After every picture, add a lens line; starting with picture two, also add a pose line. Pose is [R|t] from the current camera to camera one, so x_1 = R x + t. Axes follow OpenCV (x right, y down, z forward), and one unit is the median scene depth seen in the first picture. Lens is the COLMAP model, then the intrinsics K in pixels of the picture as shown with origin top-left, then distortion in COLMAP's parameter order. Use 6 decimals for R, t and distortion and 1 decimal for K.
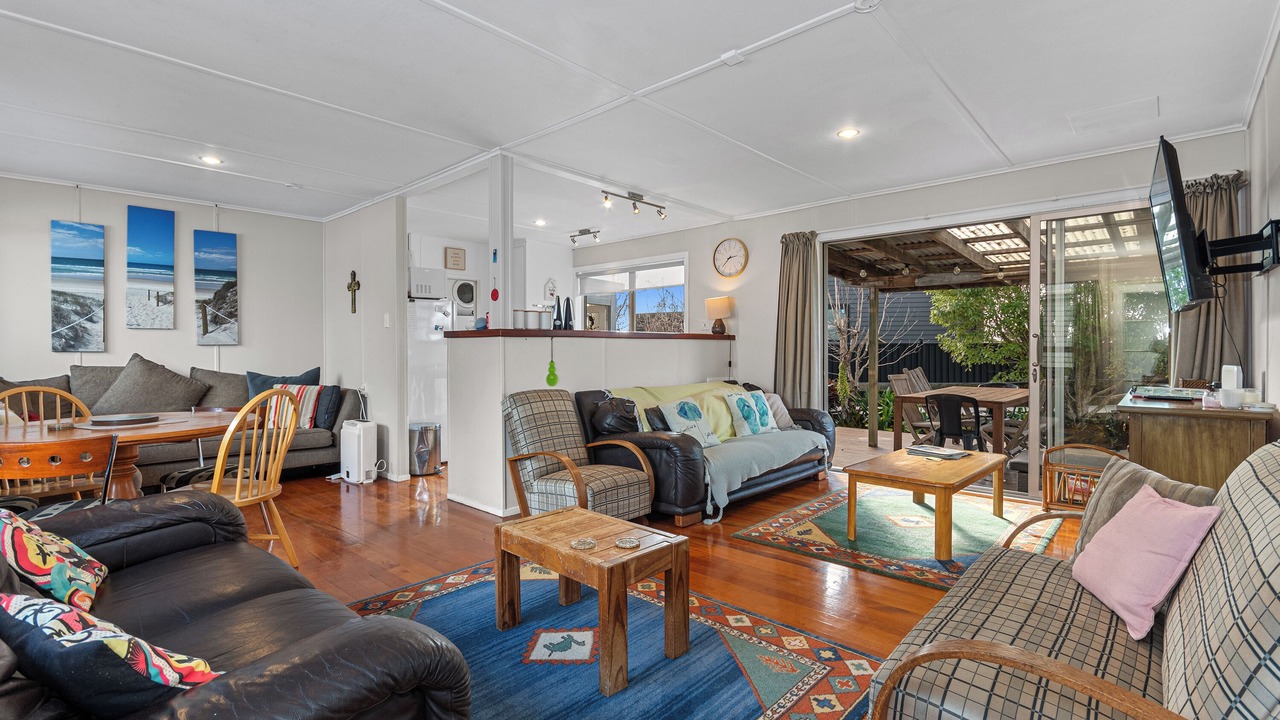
lens RADIAL K [[618.2, 0, 626.8], [0, 618.2, 355.4], [0, 0, 1]] dist [-0.002254, -0.003672]
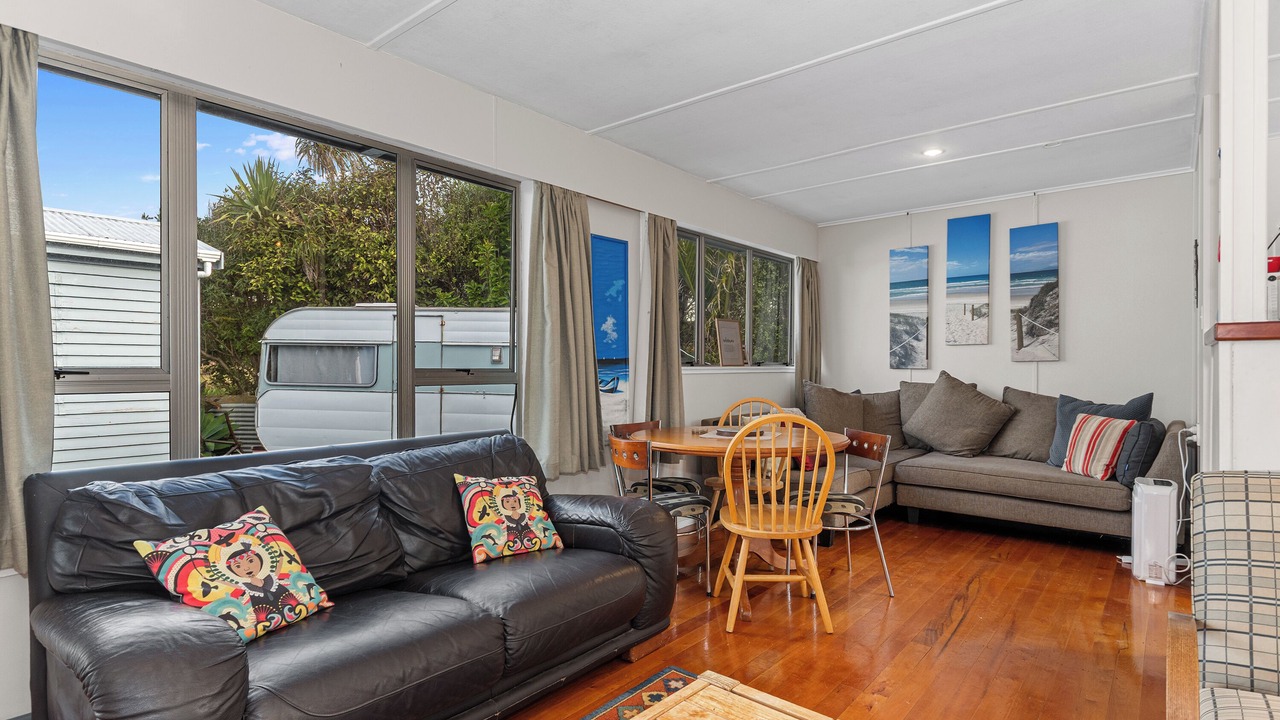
lens RADIAL K [[639.6, 0, 626.0], [0, 639.6, 371.1], [0, 0, 1]] dist [0.000671, -0.003825]
pose [[0.048992, 0.007972, -0.998767, 0.179989], [-0.008344, 0.999937, 0.007572, -0.005548], [0.998764, 0.007962, 0.049055, 0.426206]]
